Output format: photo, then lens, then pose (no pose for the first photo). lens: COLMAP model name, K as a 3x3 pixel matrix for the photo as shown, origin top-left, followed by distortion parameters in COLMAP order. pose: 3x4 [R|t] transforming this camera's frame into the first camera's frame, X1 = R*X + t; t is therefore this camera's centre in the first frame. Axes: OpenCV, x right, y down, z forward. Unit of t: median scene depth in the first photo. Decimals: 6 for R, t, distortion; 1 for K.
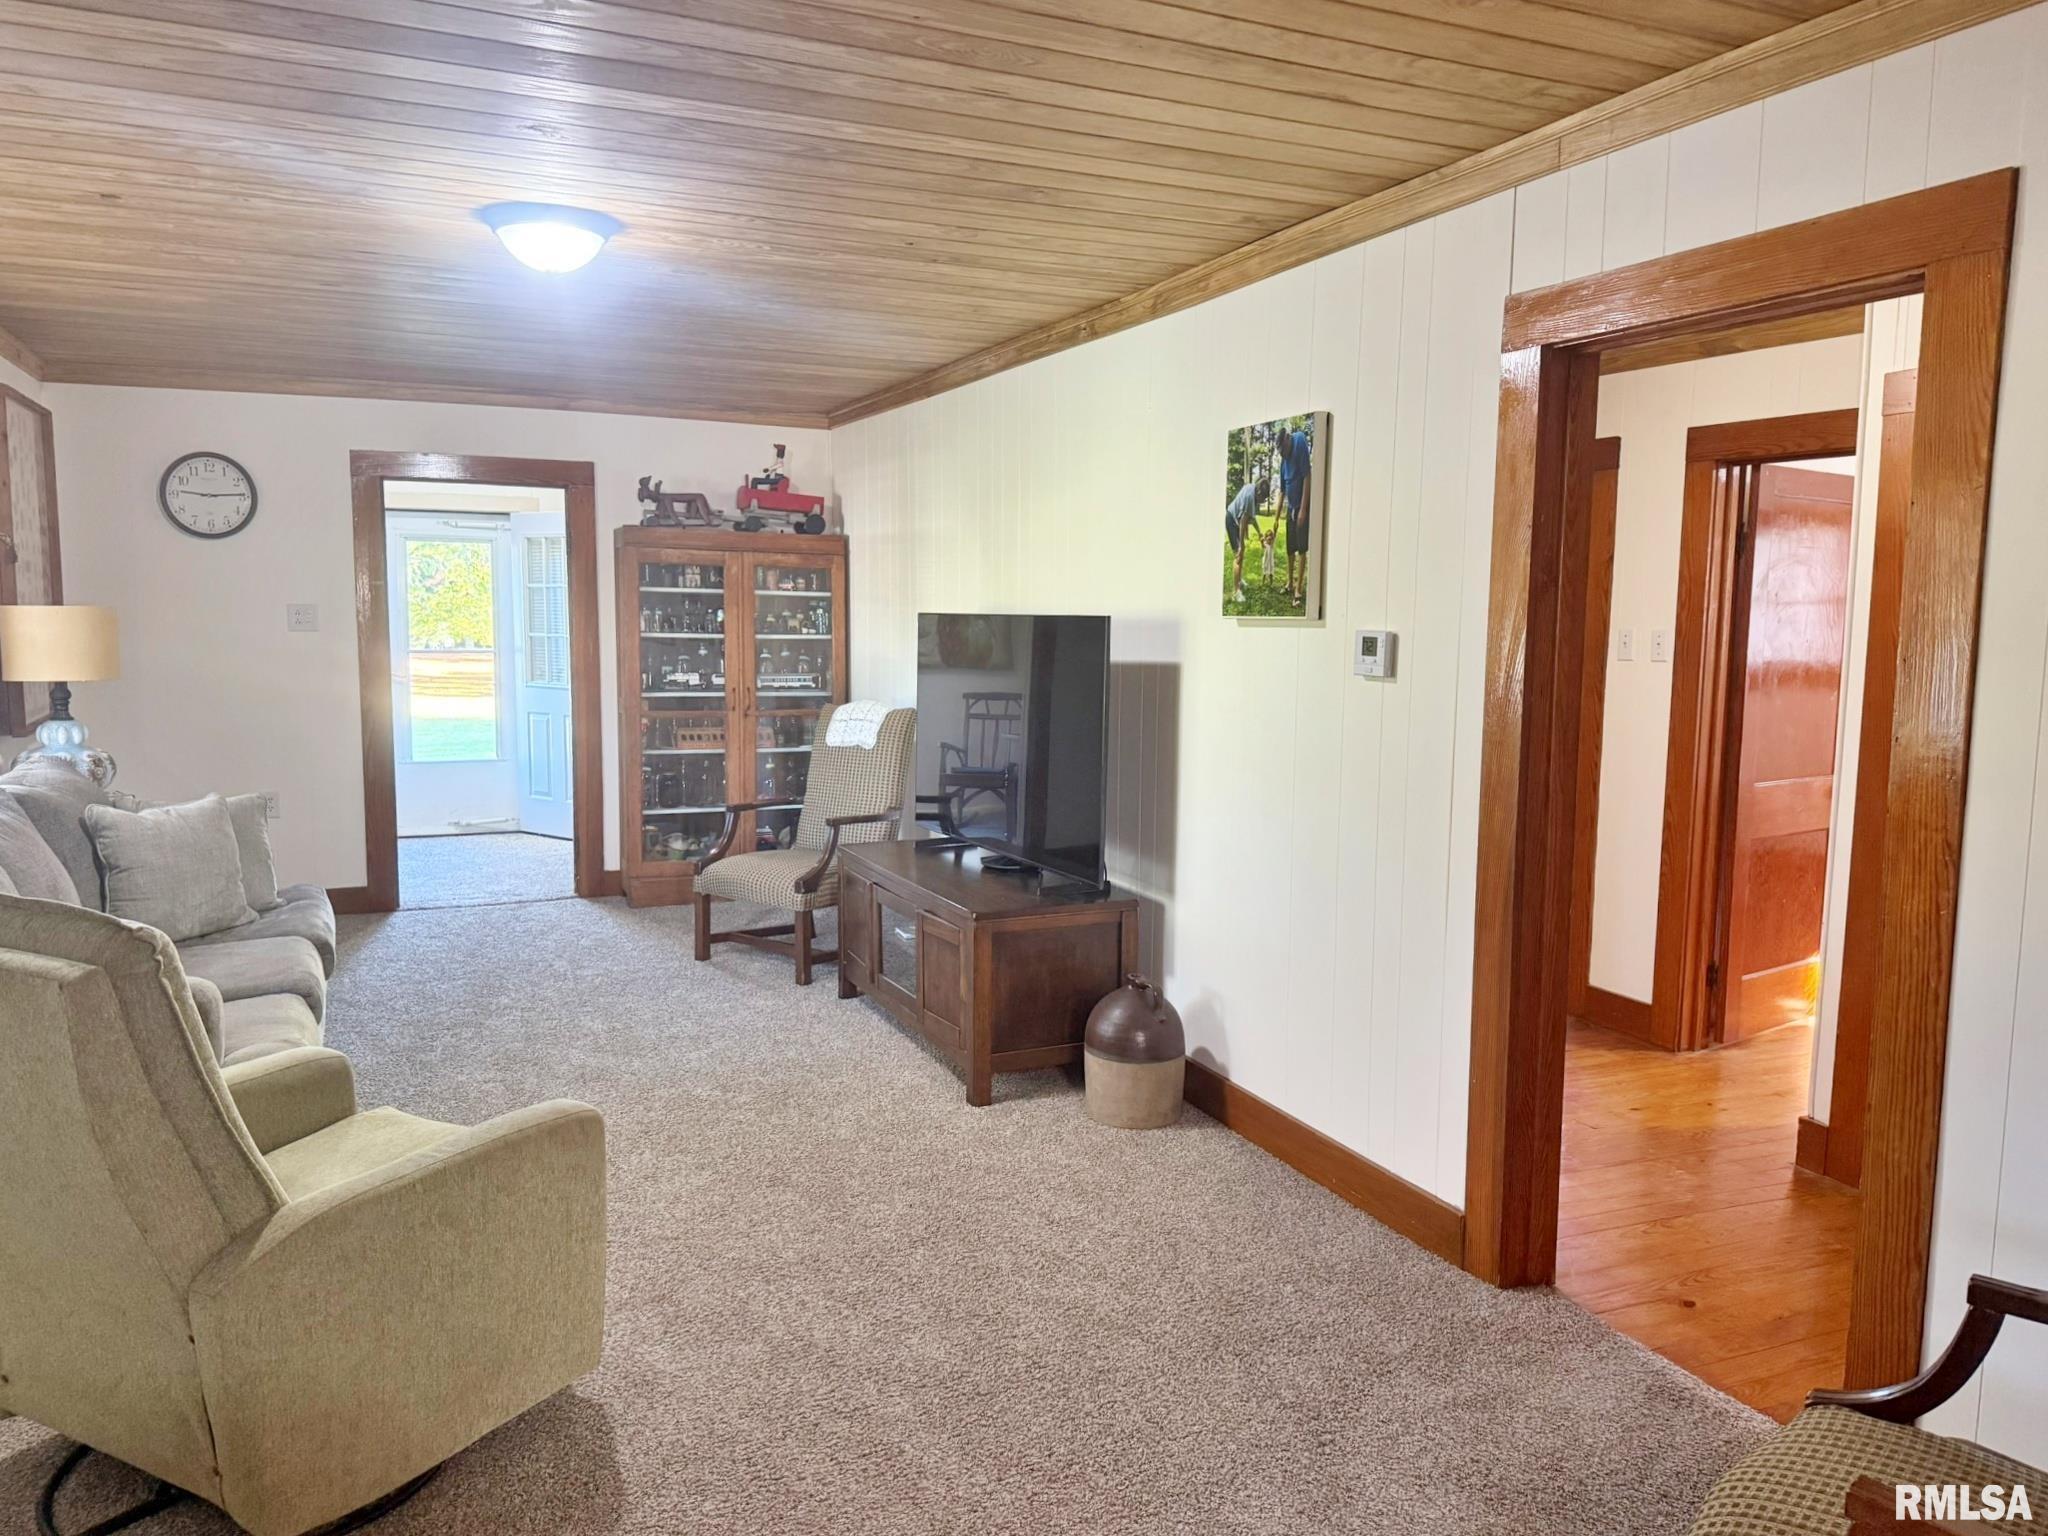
lens RADIAL K [[1512.6, 0, 1024.0], [0, 1512.6, 768.0], [0, 0, 1]] dist [0.193842, -0.342499]
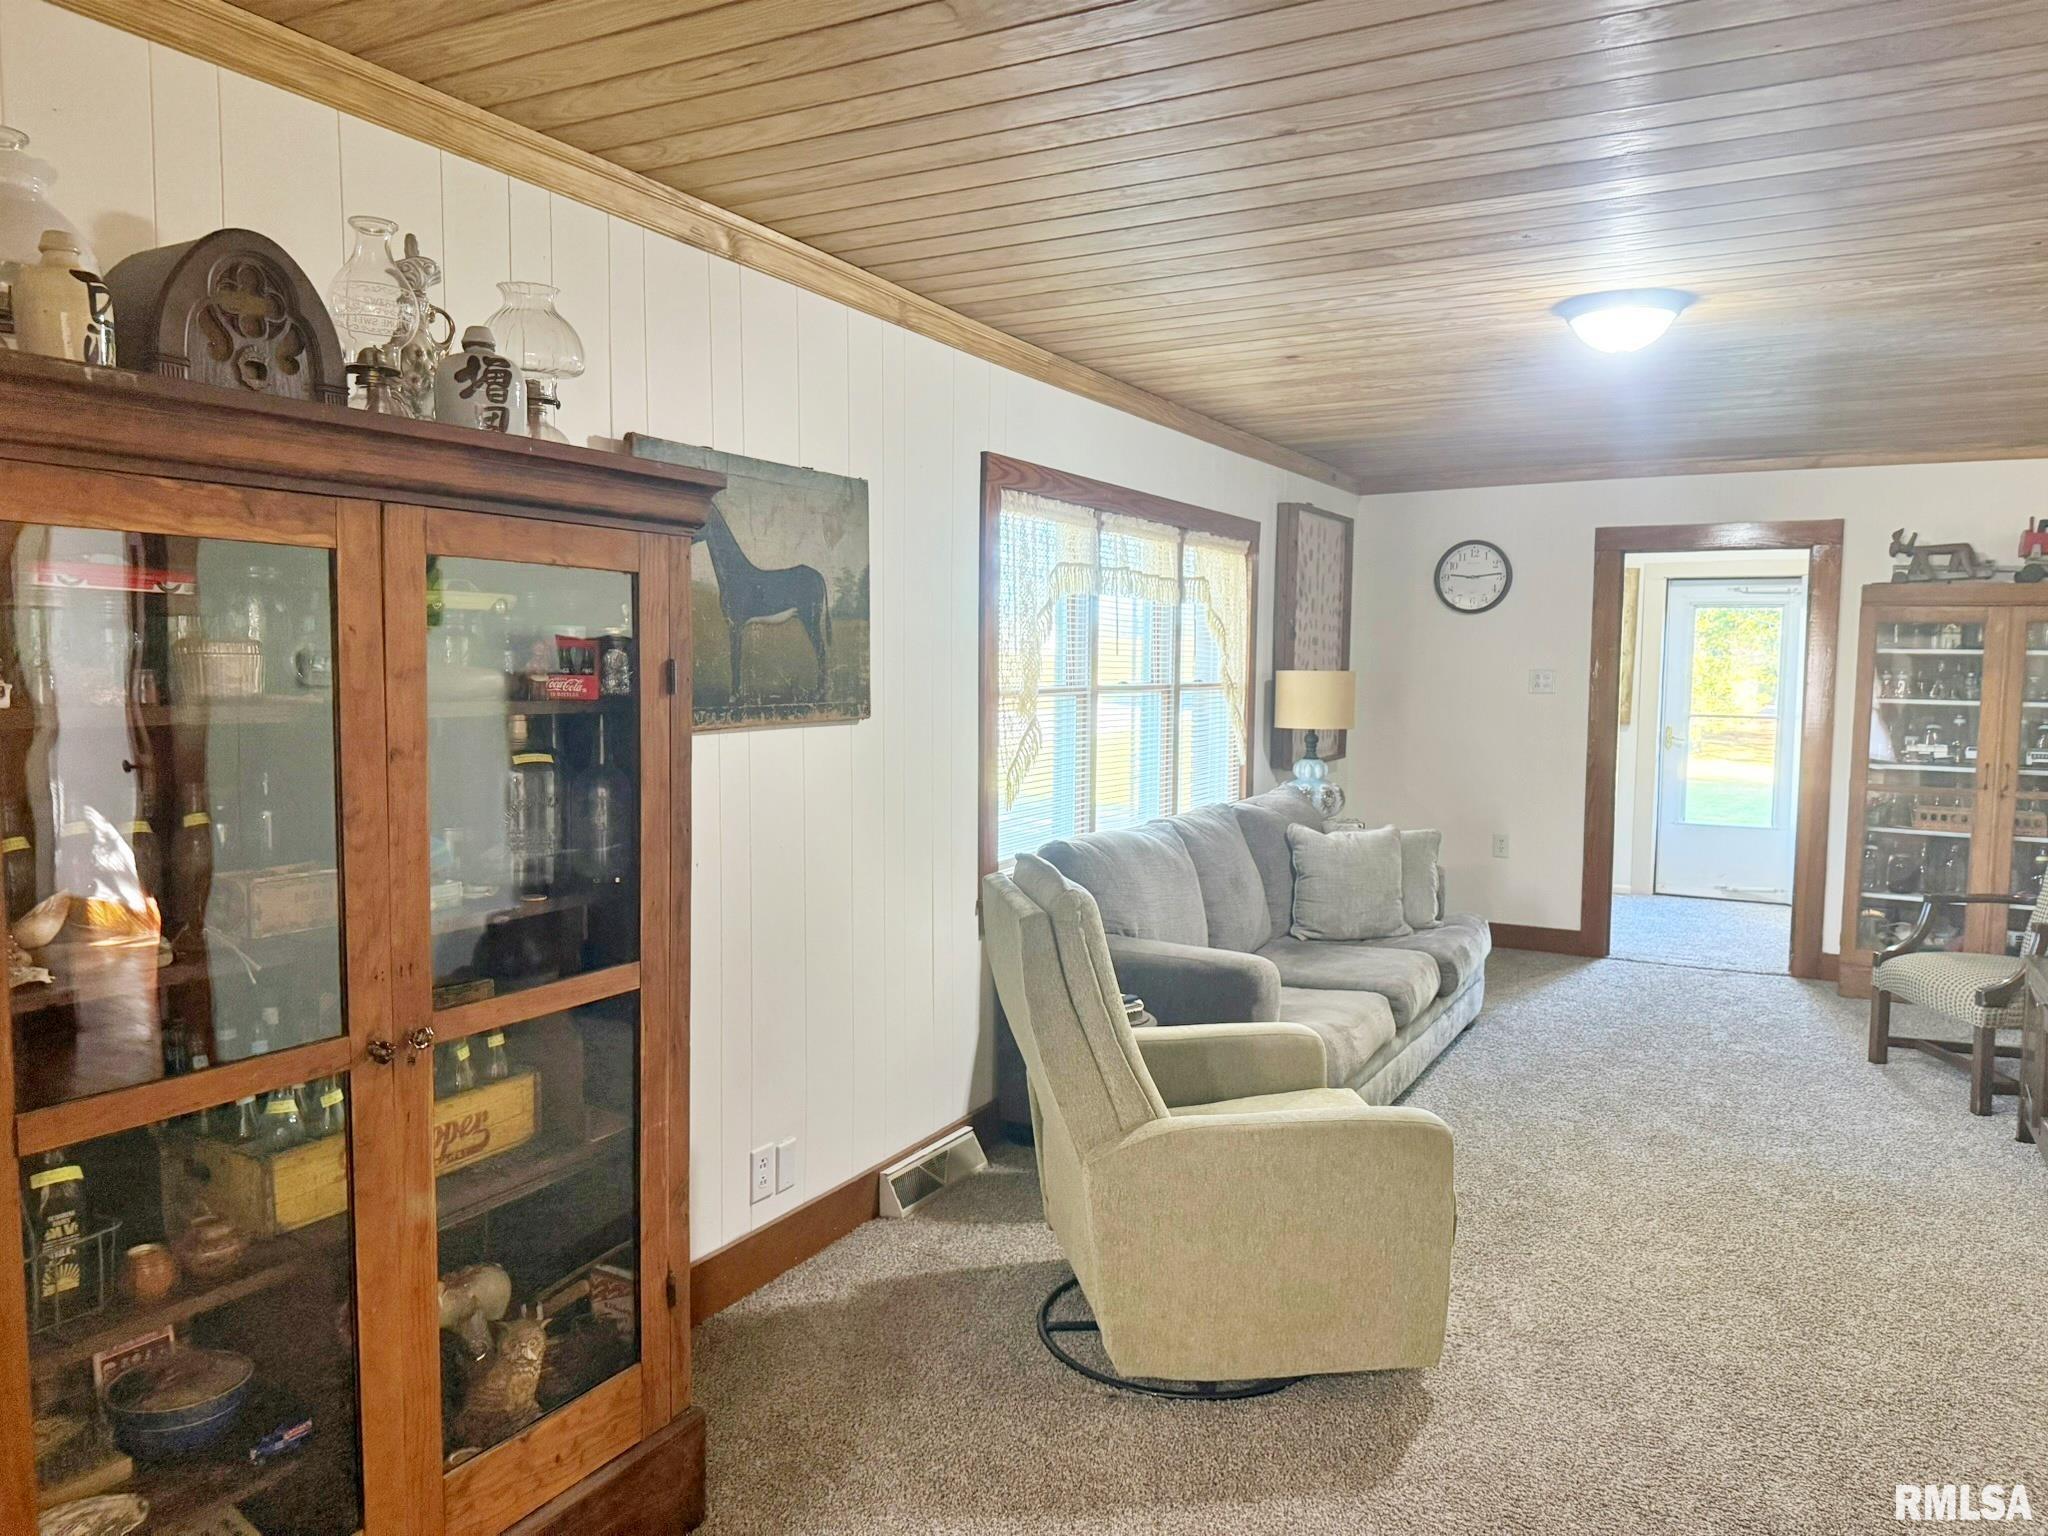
lens RADIAL K [[1485.7, 0, 1017.3], [0, 1485.7, 756.4], [0, 0, 1]] dist [0.171898, -0.221496]
pose [[0.609359, 0.047746, -0.791456, 0.233094], [-0.087714, 0.996118, -0.007440, -0.002770], [0.788028, 0.073956, 0.611181, 0.053074]]
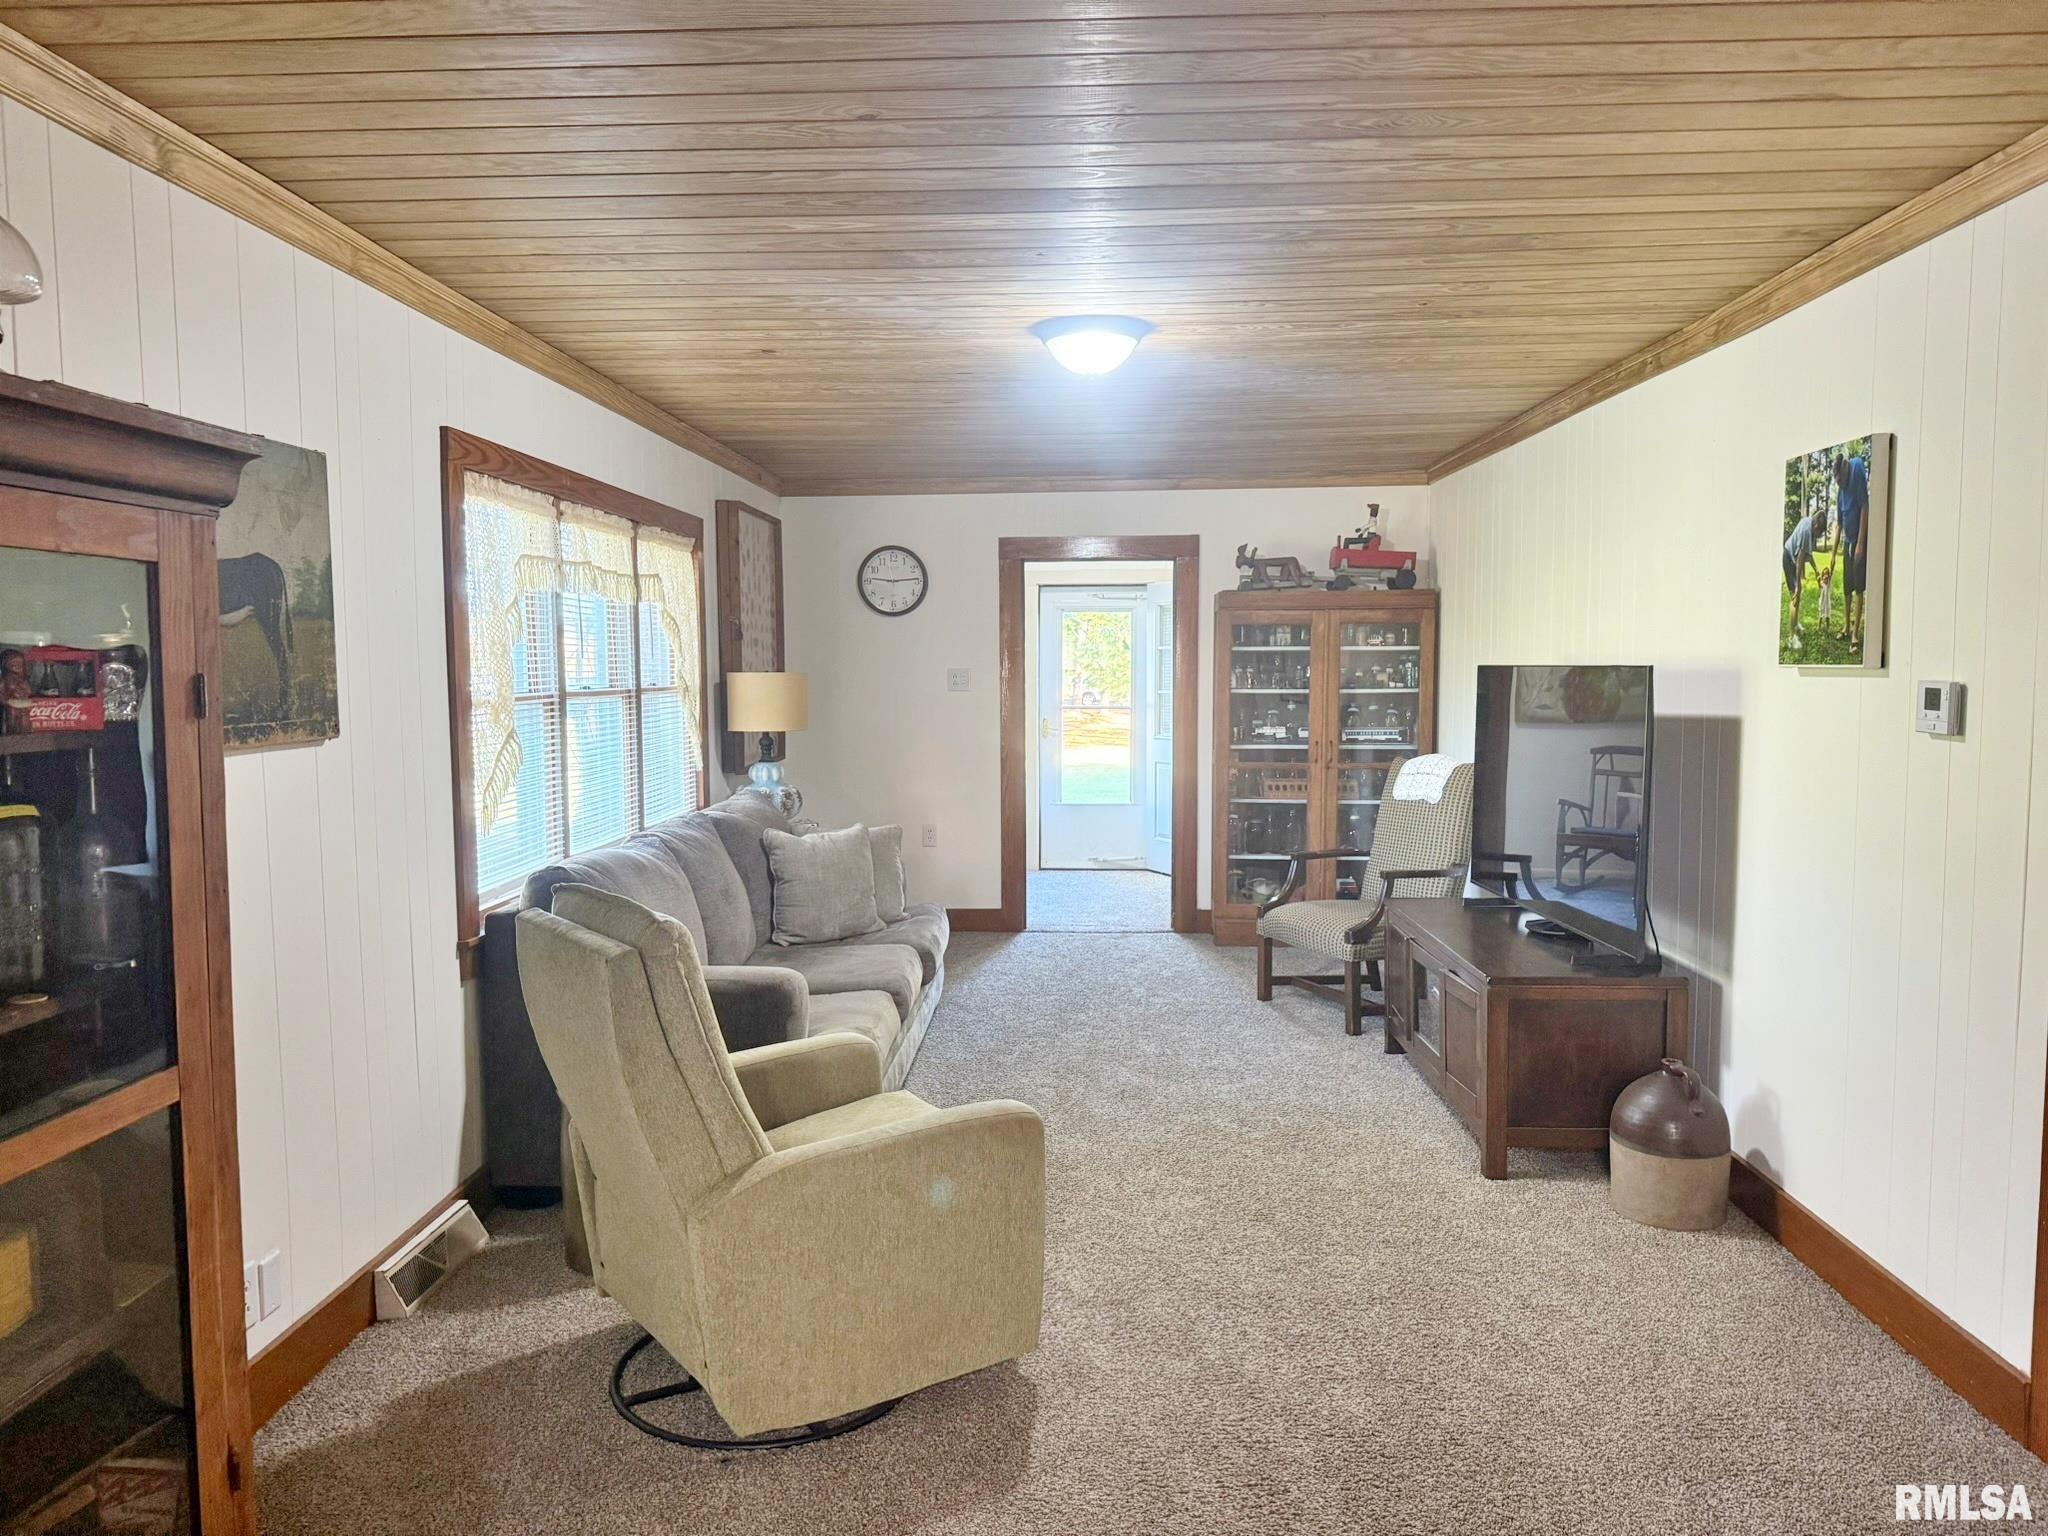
lens RADIAL K [[1478.9, 0, 1009.7], [0, 1478.9, 763.2], [0, 0, 1]] dist [0.151476, -0.235257]
pose [[0.890306, 0.017108, -0.455040, 0.120889], [-0.034167, 0.998987, -0.029291, -0.000960], [0.454078, 0.041625, 0.889989, 0.008135]]
